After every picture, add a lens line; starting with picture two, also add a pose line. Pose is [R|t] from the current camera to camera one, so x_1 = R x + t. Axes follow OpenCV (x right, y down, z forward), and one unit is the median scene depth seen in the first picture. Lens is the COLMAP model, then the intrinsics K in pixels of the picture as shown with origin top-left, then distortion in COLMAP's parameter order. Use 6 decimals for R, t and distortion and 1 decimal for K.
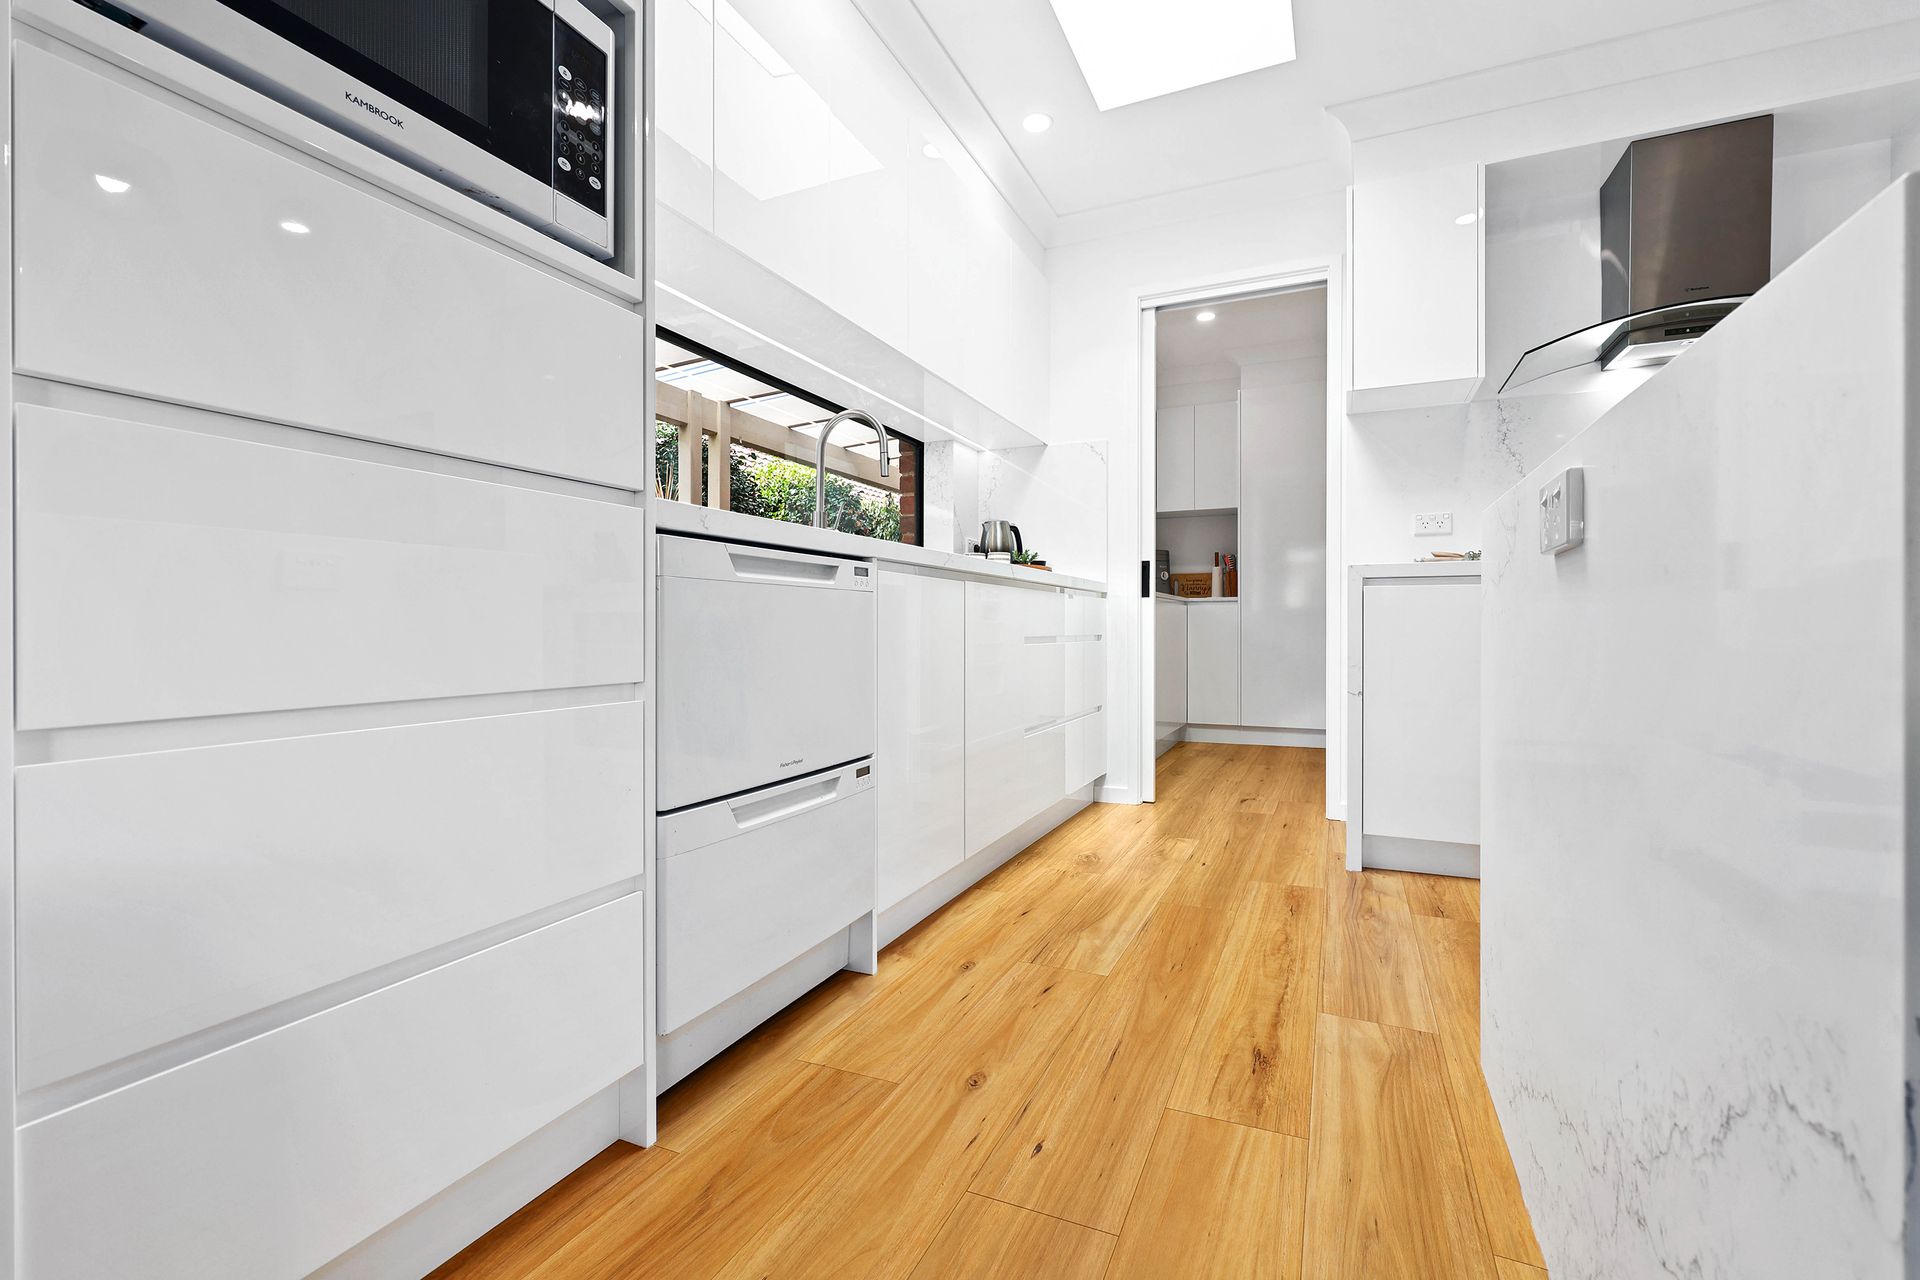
lens RADIAL K [[827.2, 0, 966.5], [0, 827.2, 627.3], [0, 0, 1]] dist [0.004383, -0.002041]
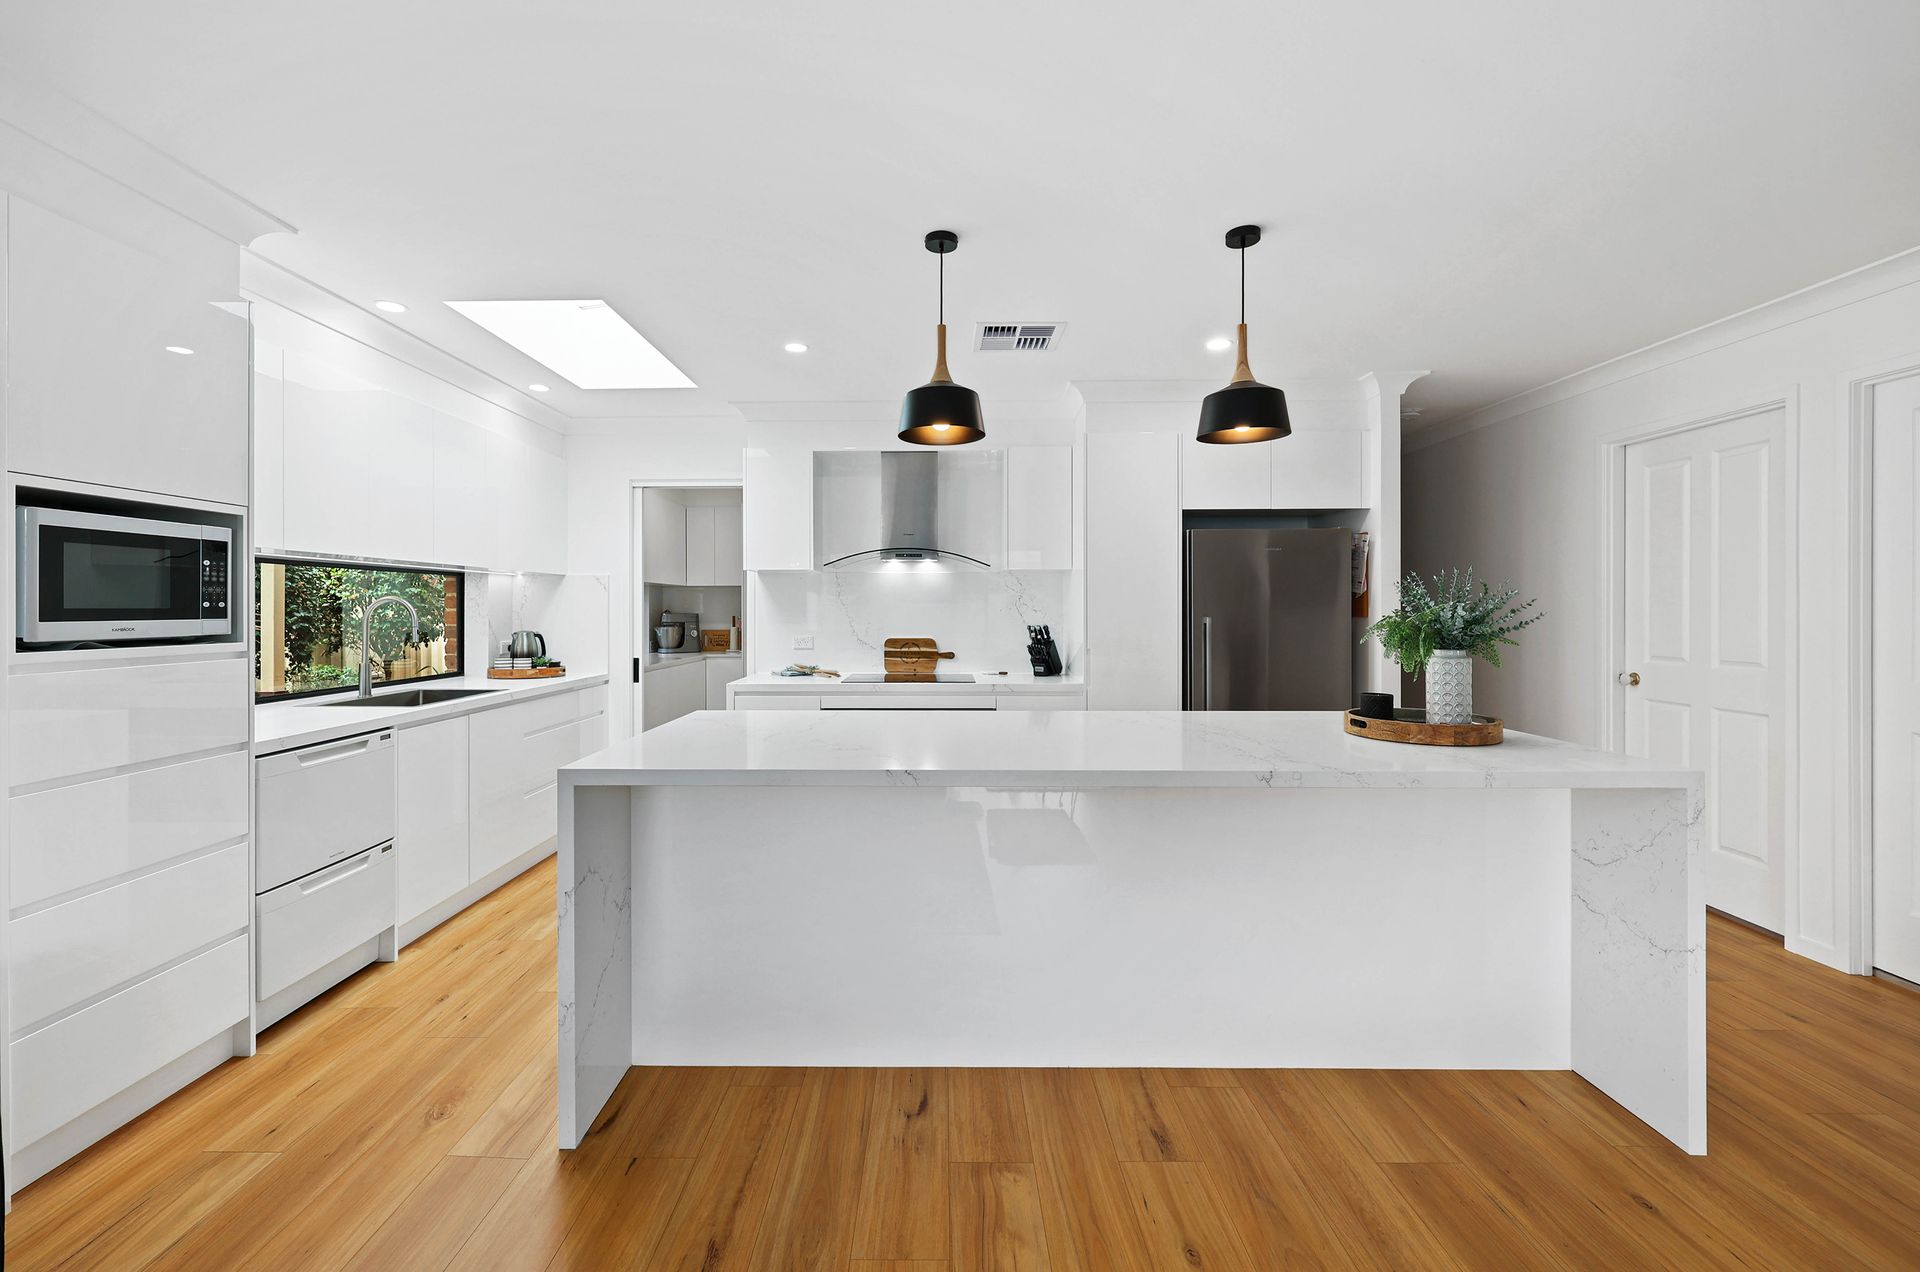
lens RADIAL K [[797.1, 0, 927.7], [0, 797.1, 607.6], [0, 0, 1]] dist [0.000371, -0.000697]
pose [[0.917946, -0.001754, 0.396702, 0.186227], [0.002570, 0.999996, -0.001524, -0.238690], [-0.396698, 0.002418, 0.917946, -0.735162]]
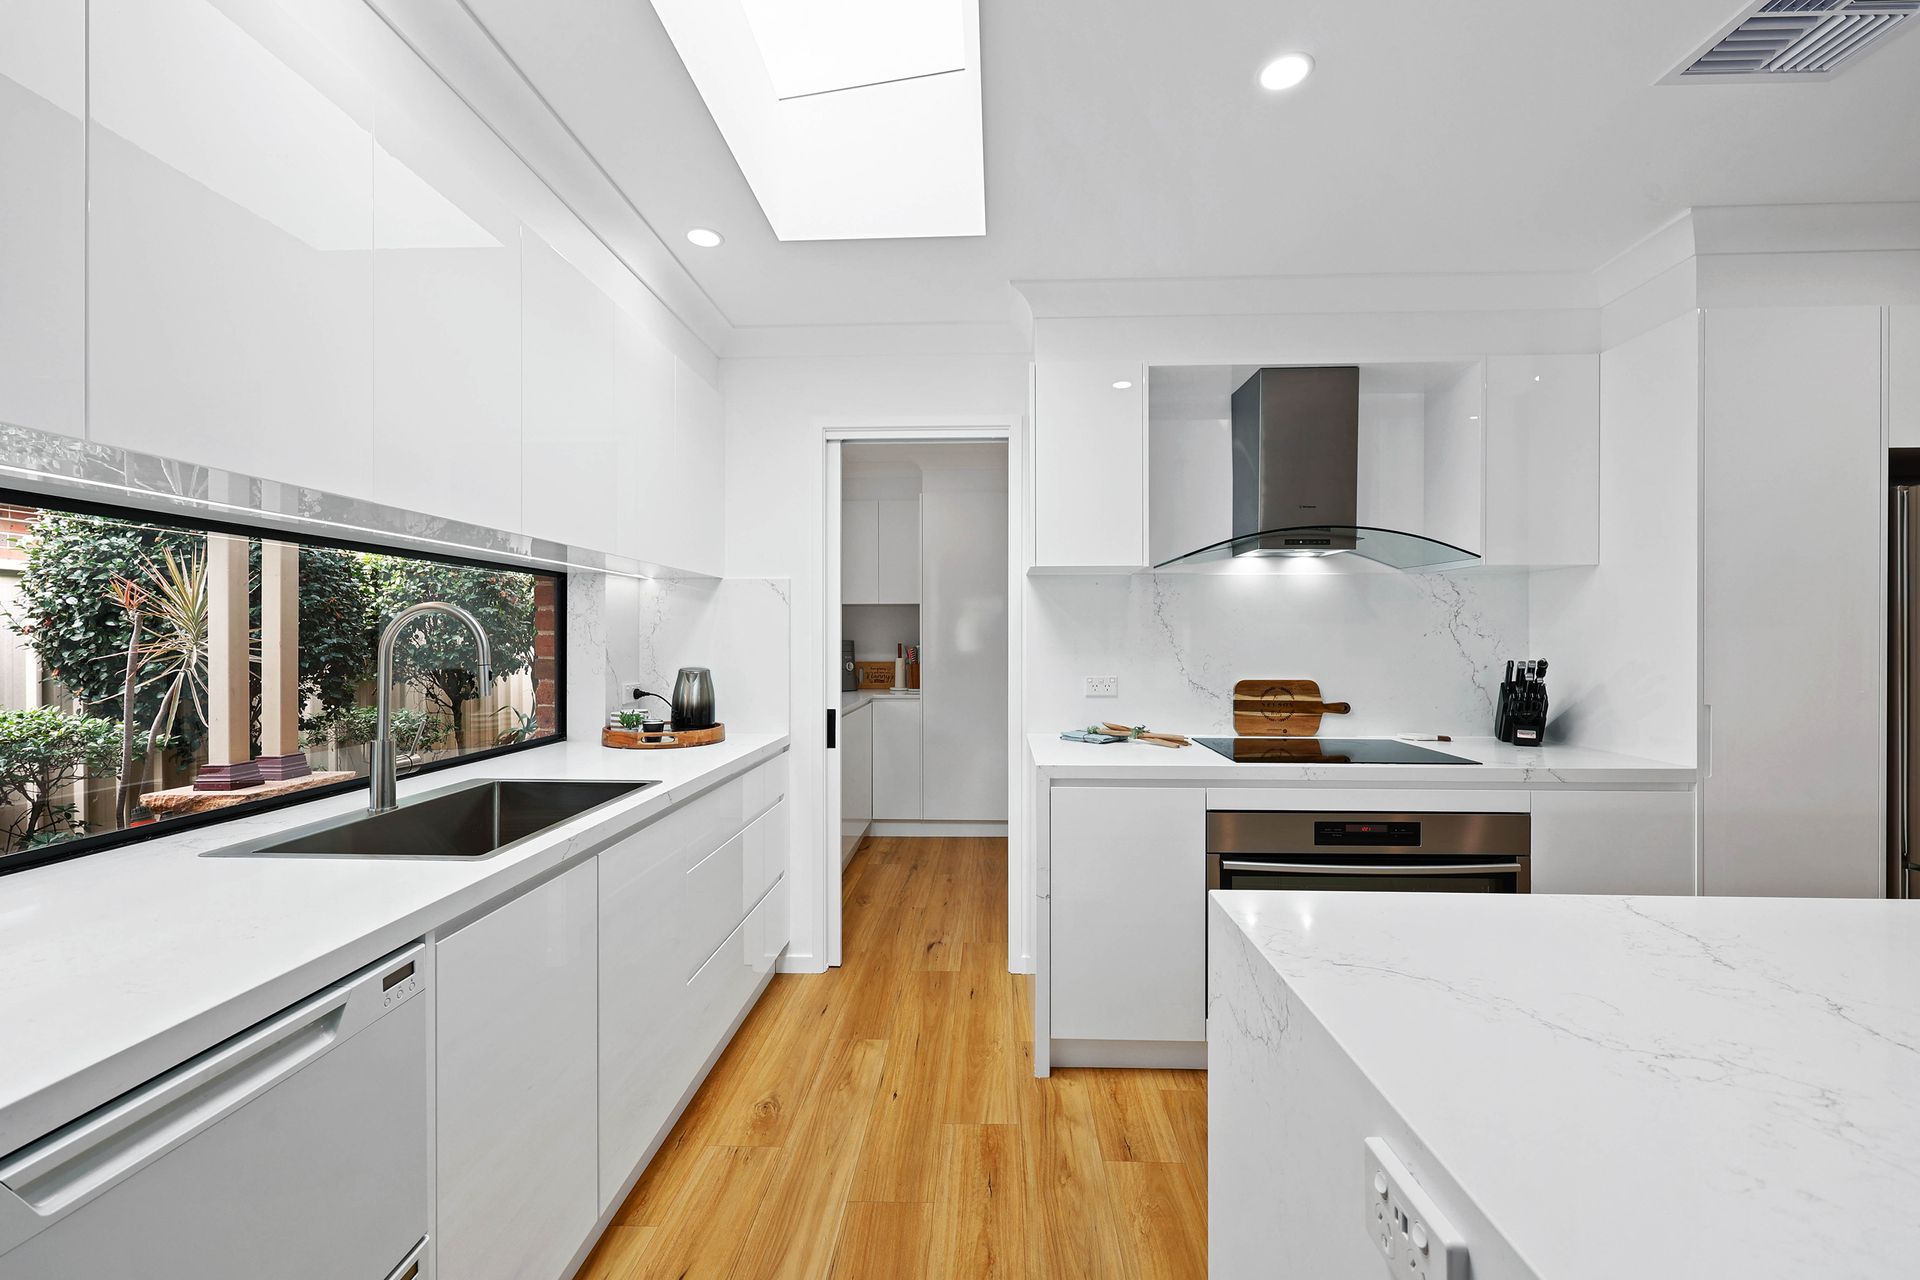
lens RADIAL K [[772.9, 0, 962.5], [0, 772.9, 638.8], [0, 0, 1]] dist [-0.000047, -0.000551]
pose [[0.927651, -0.001677, 0.373445, 0.039704], [0.000991, 0.999997, 0.002029, -0.232219], [-0.373447, -0.001513, 0.927650, 0.190500]]
